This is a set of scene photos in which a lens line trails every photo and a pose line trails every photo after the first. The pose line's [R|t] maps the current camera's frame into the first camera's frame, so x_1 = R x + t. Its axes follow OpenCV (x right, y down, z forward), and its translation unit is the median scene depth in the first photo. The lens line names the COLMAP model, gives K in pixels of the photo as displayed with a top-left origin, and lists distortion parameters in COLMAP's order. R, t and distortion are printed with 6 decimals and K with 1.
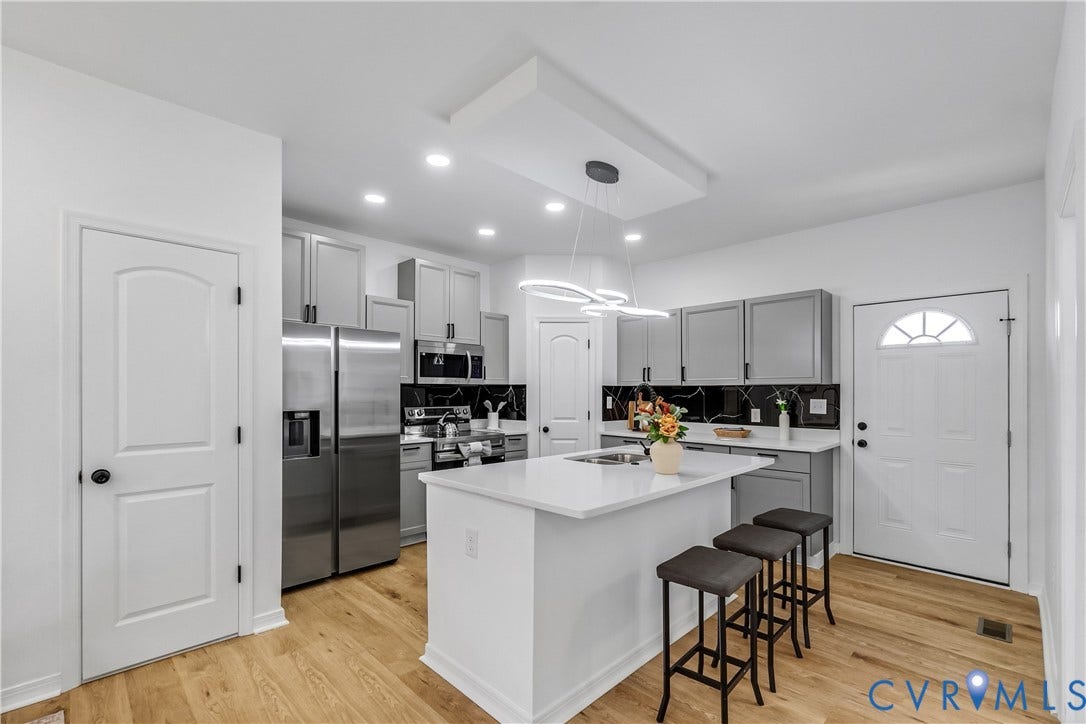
lens RADIAL K [[475.4, 0, 542.5], [0, 475.4, 383.7], [0, 0, 1]] dist [-0.000643, -0.000018]
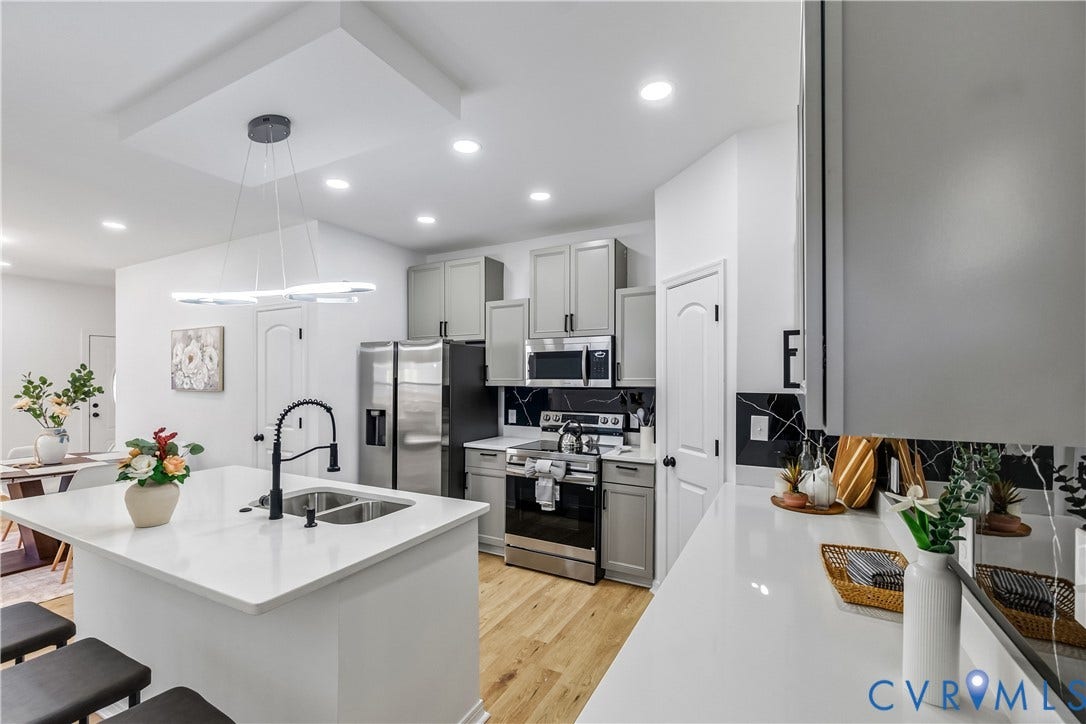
lens RADIAL K [[474.3, 0, 524.7], [0, 474.3, 373.9], [0, 0, 1]] dist [0.000319, 0.000017]
pose [[0.268579, -0.013285, -0.963166, 0.571384], [0.013460, 0.999859, -0.010037, -0.014270], [0.963164, -0.010269, 0.268720, 0.685669]]
